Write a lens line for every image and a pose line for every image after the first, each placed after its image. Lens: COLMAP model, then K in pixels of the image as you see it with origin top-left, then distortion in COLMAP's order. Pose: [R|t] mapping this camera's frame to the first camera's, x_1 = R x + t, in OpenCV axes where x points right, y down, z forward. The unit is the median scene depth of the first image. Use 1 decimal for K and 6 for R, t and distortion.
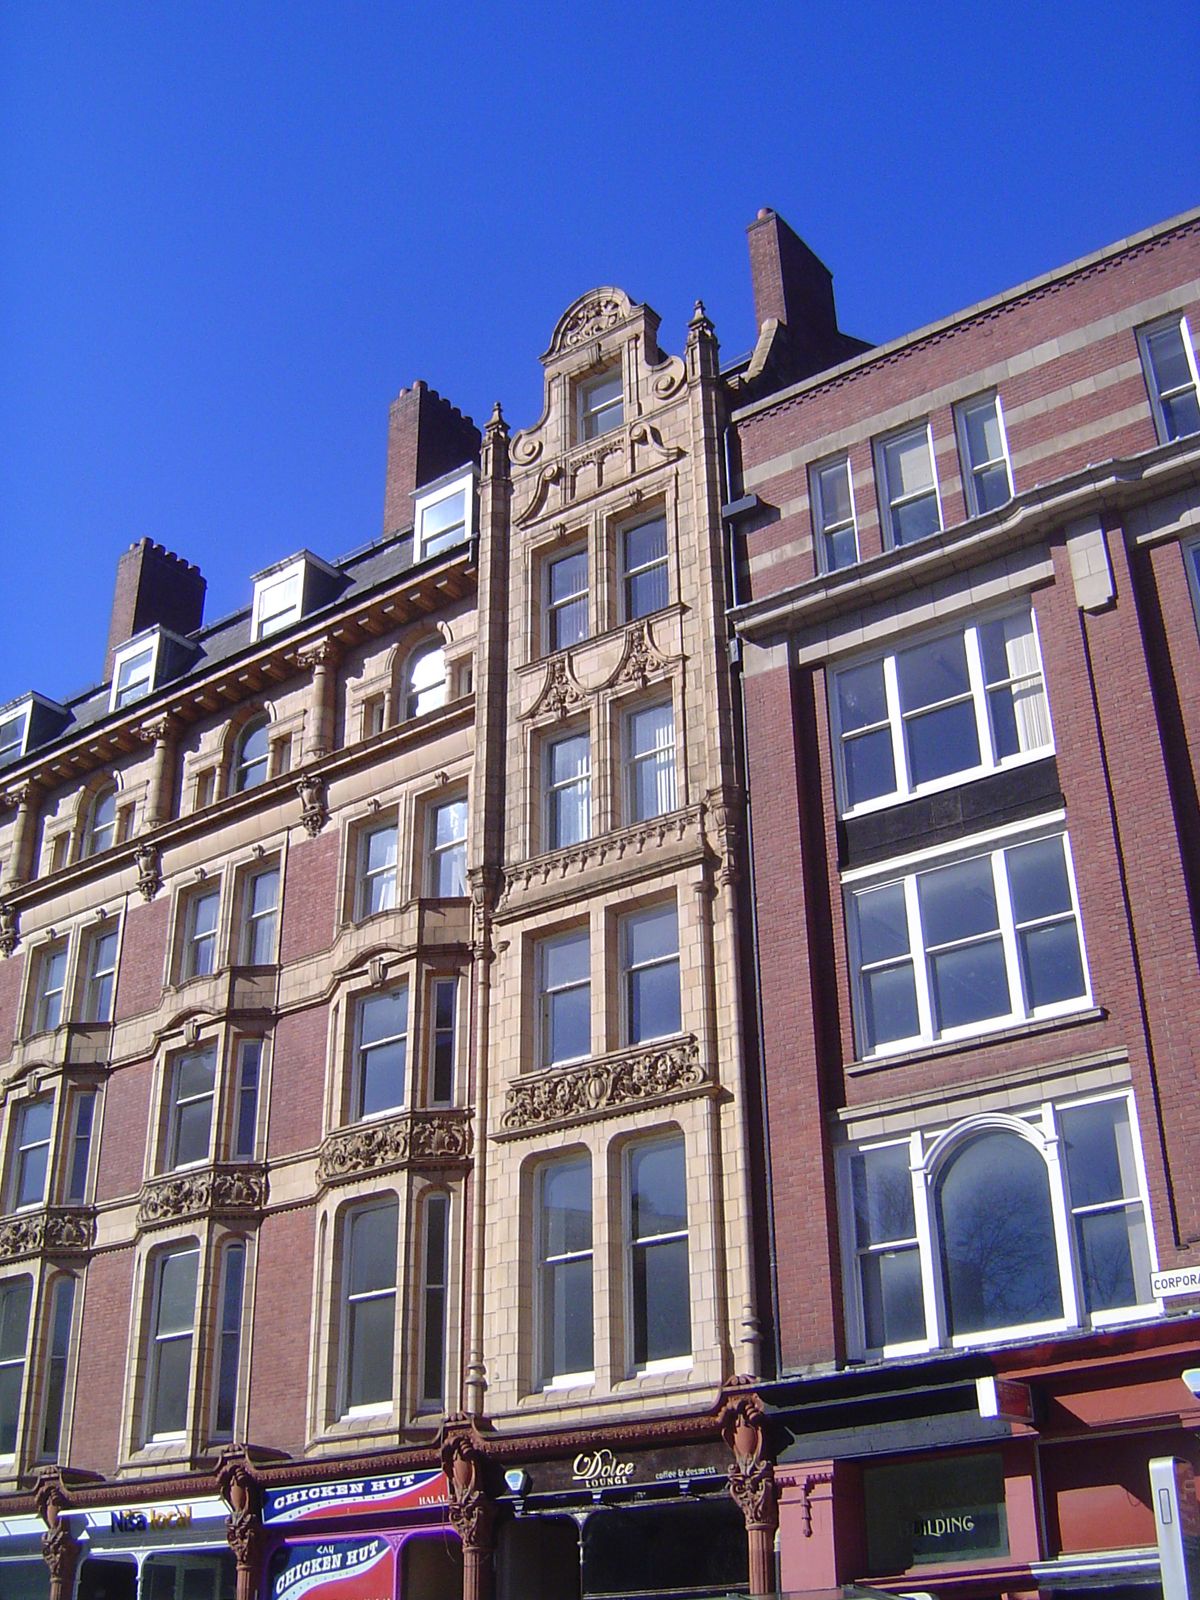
lens RADIAL K [[1838.5, 0, 600.0], [0, 1838.5, 800.0], [0, 0, 1]] dist [-0.130842, -0.020680]
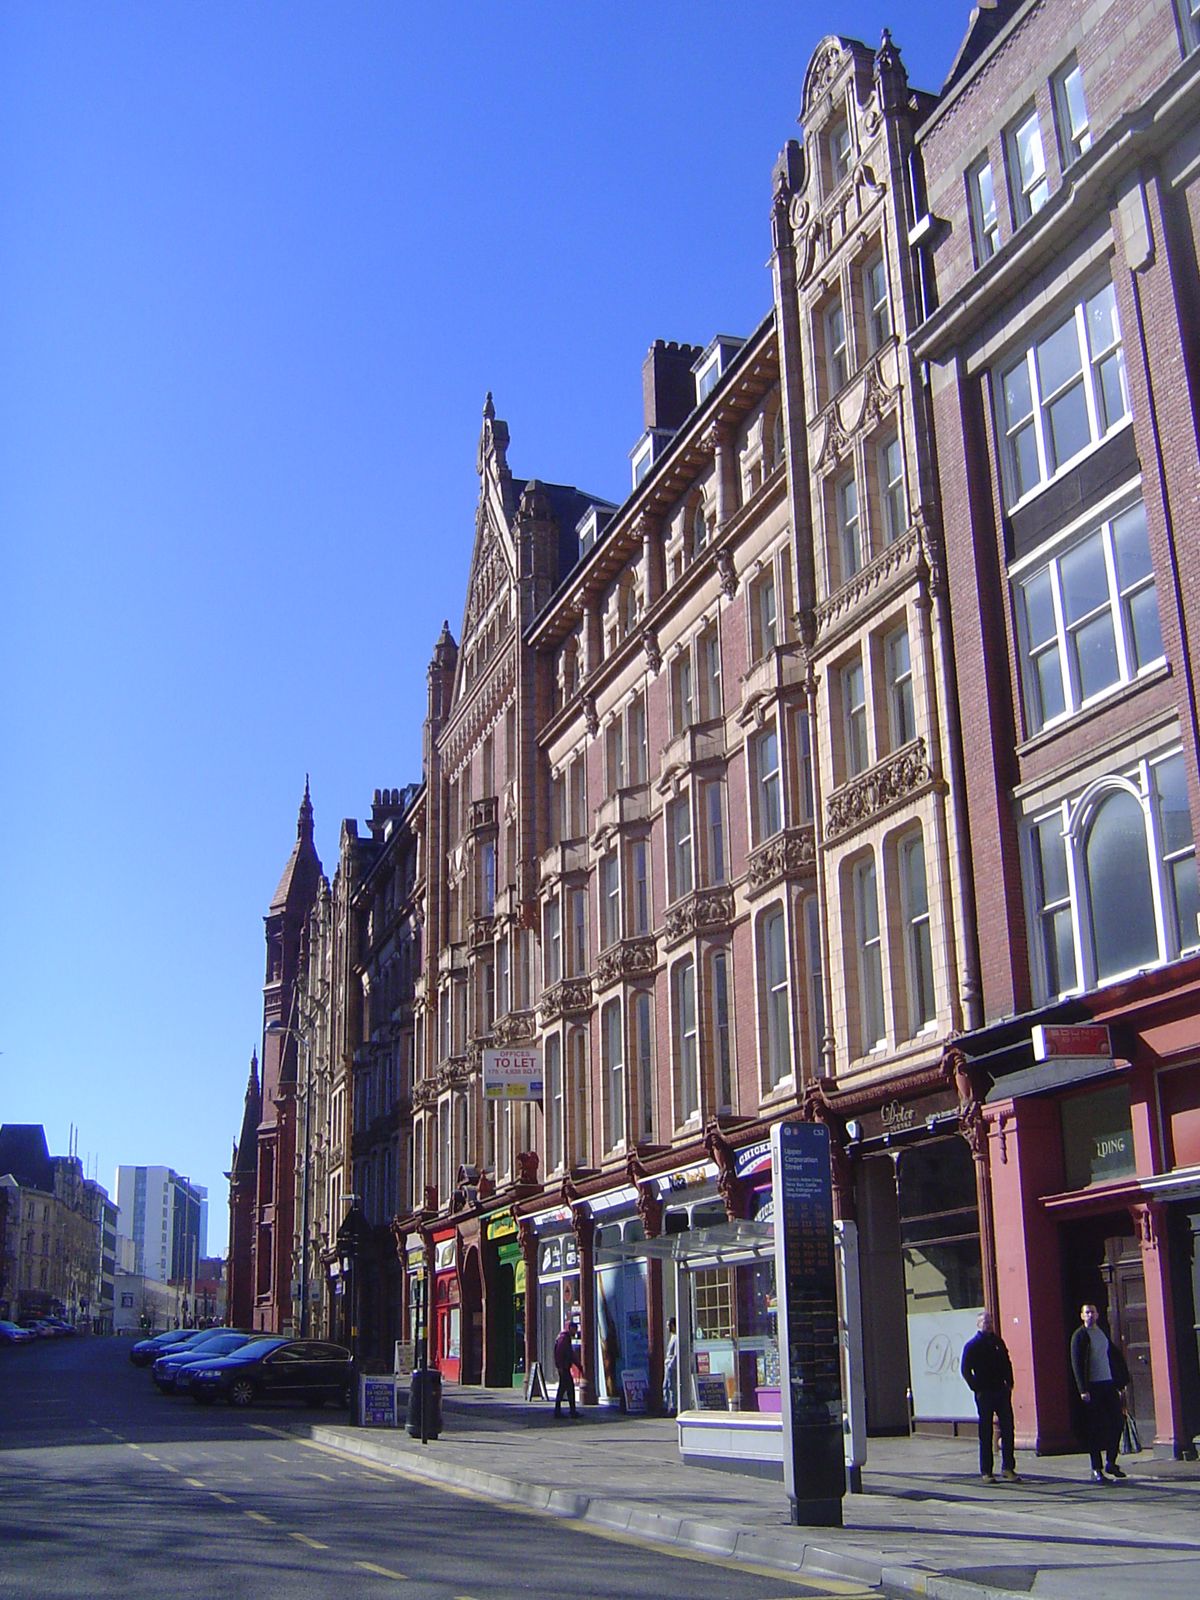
lens RADIAL K [[1819.3, 0, 600.0], [0, 1819.3, 800.0], [0, 0, 1]] dist [-0.073011, -0.282407]
pose [[0.826029, -0.180849, -0.533825, 0.478591], [0.283050, 0.952135, 0.115421, -0.021299], [0.487400, -0.246441, 0.837680, -0.046208]]
